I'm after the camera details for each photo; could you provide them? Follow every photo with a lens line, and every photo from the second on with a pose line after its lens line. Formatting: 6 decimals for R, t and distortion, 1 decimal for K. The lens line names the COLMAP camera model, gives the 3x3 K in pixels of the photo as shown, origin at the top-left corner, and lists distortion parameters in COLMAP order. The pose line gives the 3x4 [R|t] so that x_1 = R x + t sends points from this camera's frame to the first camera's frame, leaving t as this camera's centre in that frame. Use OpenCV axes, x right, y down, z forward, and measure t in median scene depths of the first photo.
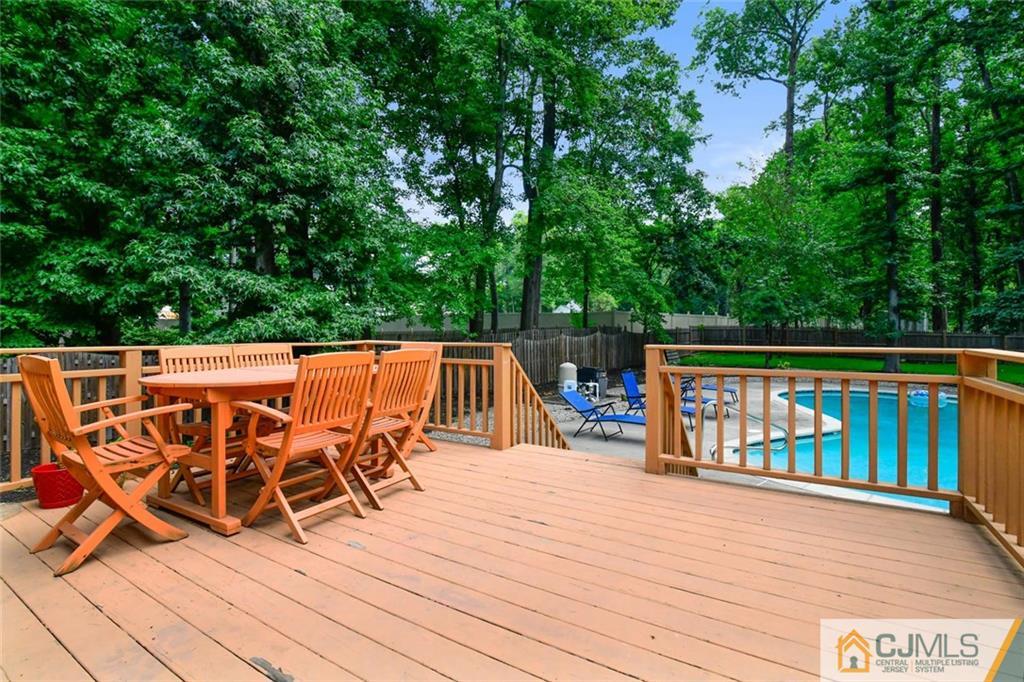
lens RADIAL K [[471.0, 0, 516.4], [0, 471.0, 338.9], [0, 0, 1]] dist [-0.017500, 0.000996]
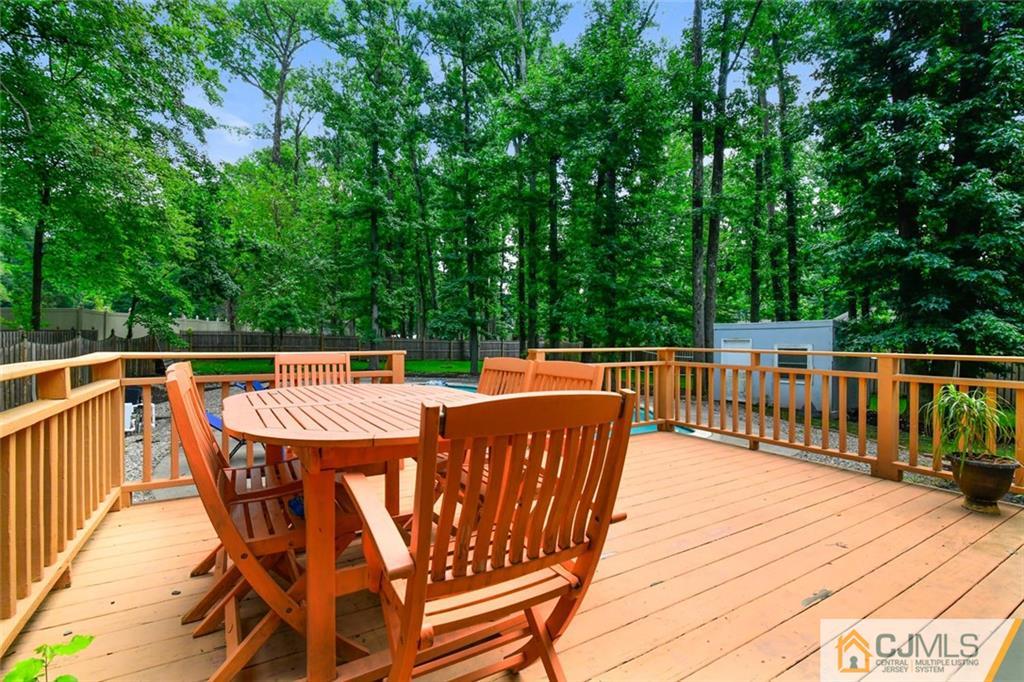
lens RADIAL K [[471.0, 0, 513.9], [0, 471.0, 338.7], [0, 0, 1]] dist [-0.017500, 0.000996]
pose [[0.458827, 0.004341, 0.888515, -0.166427], [0.007589, 0.999932, -0.008804, 0.000050], [-0.888493, 0.010783, 0.458763, 0.092798]]
